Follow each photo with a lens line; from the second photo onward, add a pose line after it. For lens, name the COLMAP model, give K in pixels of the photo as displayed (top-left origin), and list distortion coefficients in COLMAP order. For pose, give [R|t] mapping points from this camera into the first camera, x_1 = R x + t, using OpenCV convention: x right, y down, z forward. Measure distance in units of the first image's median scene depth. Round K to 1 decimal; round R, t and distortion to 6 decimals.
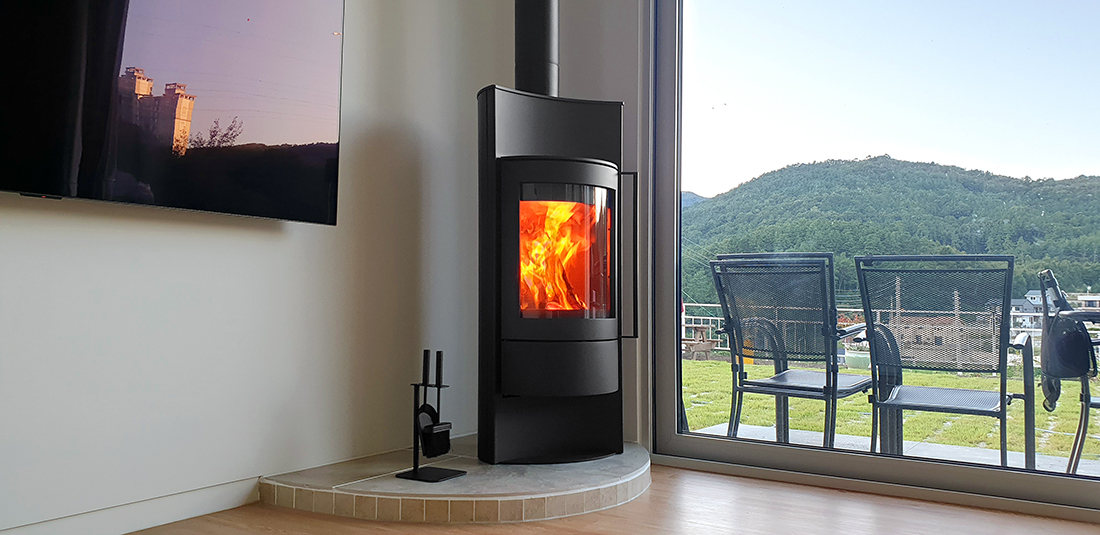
lens RADIAL K [[853.5, 0, 535.6], [0, 853.5, 293.6], [0, 0, 1]] dist [0.061777, -0.016250]
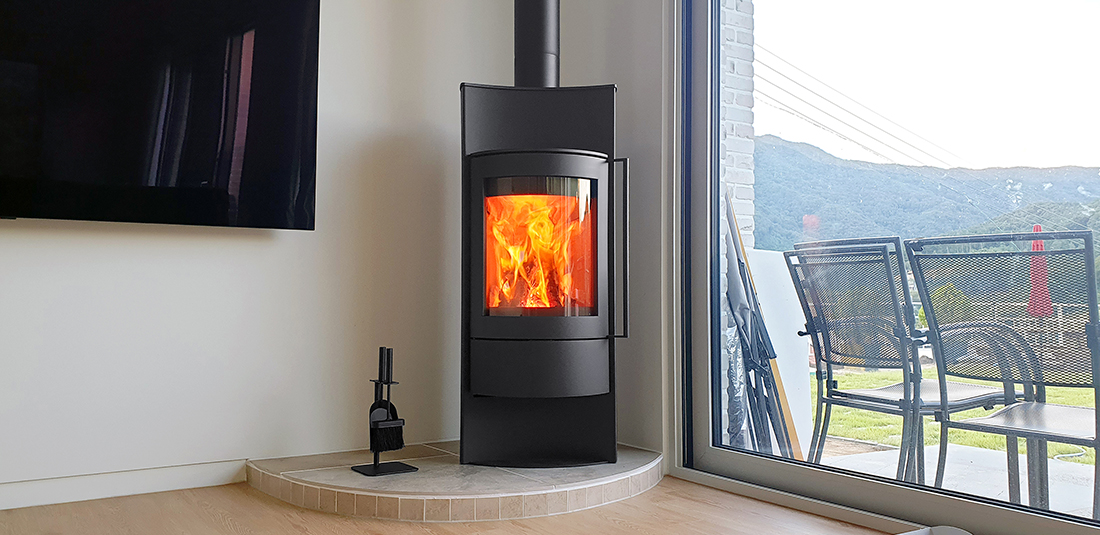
lens RADIAL K [[853.5, 0, 526.5], [0, 853.5, 279.6], [0, 0, 1]] dist [0.061777, -0.016250]
pose [[0.912248, -0.020782, -0.409112, 0.410806], [0.012263, 0.999650, -0.023435, 0.009898], [0.409456, 0.016361, 0.912183, 0.116837]]
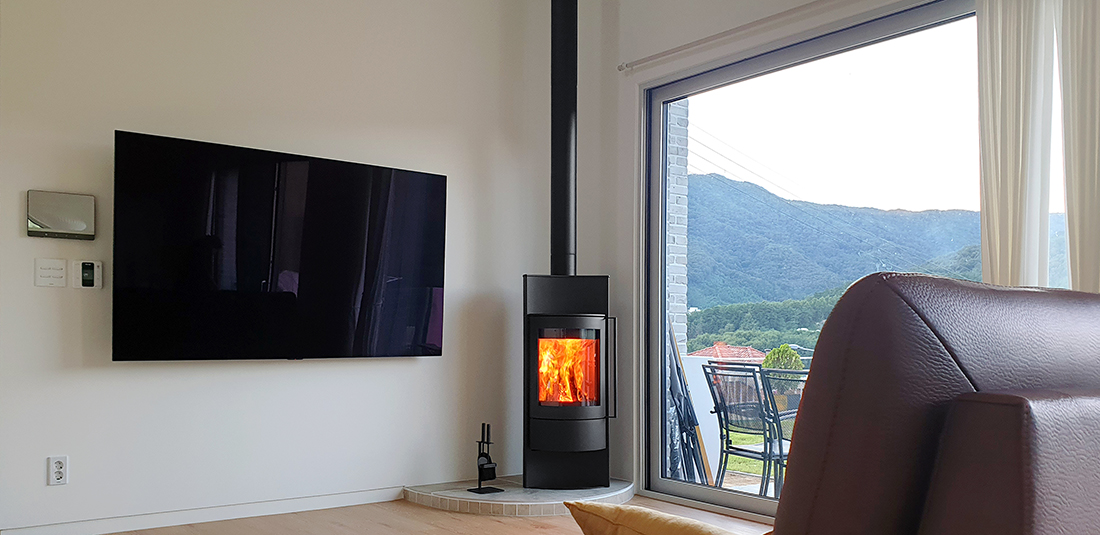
lens RADIAL K [[853.5, 0, 532.7], [0, 853.5, 305.4], [0, 0, 1]] dist [0.061777, -0.016250]
pose [[0.939775, -0.017507, -0.341344, 0.559794], [0.004160, 0.999199, -0.039793, -0.106488], [0.341767, 0.035976, 0.939096, -0.664819]]
